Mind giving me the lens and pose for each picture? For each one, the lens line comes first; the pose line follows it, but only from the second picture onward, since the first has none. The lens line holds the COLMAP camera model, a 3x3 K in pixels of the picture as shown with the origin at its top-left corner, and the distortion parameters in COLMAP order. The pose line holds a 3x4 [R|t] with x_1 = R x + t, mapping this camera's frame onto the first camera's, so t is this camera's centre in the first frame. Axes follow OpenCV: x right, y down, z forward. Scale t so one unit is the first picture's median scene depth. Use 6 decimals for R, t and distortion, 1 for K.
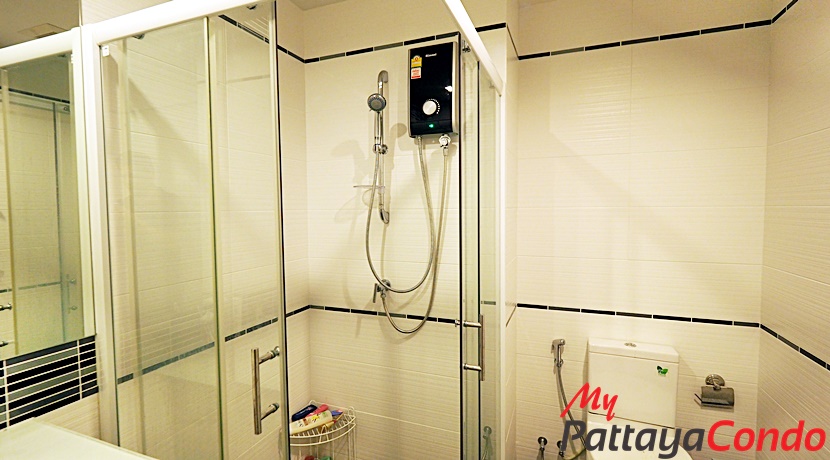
lens RADIAL K [[398.4, 0, 407.3], [0, 398.4, 233.5], [0, 0, 1]] dist [-0.004669, 0.000376]
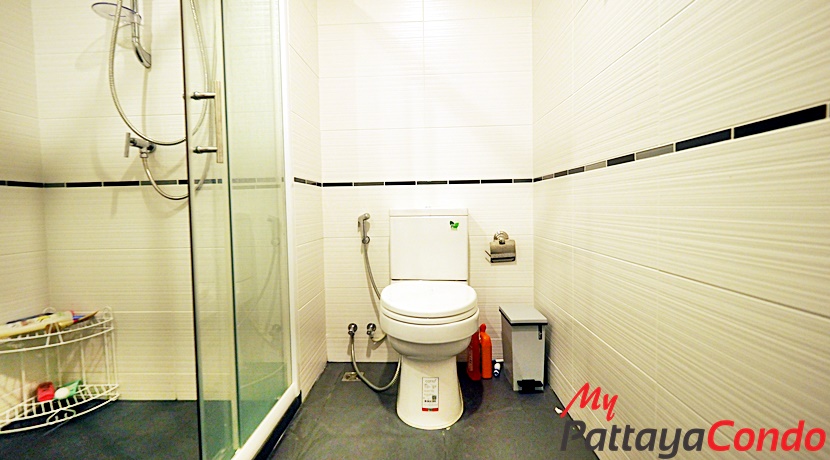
lens RADIAL K [[398.4, 0, 413.2], [0, 398.4, 226.9], [0, 0, 1]] dist [-0.004669, 0.000376]
pose [[0.938553, -0.025181, 0.344216, 0.165774], [0.028193, 0.999595, -0.003746, 0.310939], [-0.343982, 0.013220, 0.938883, 0.061585]]
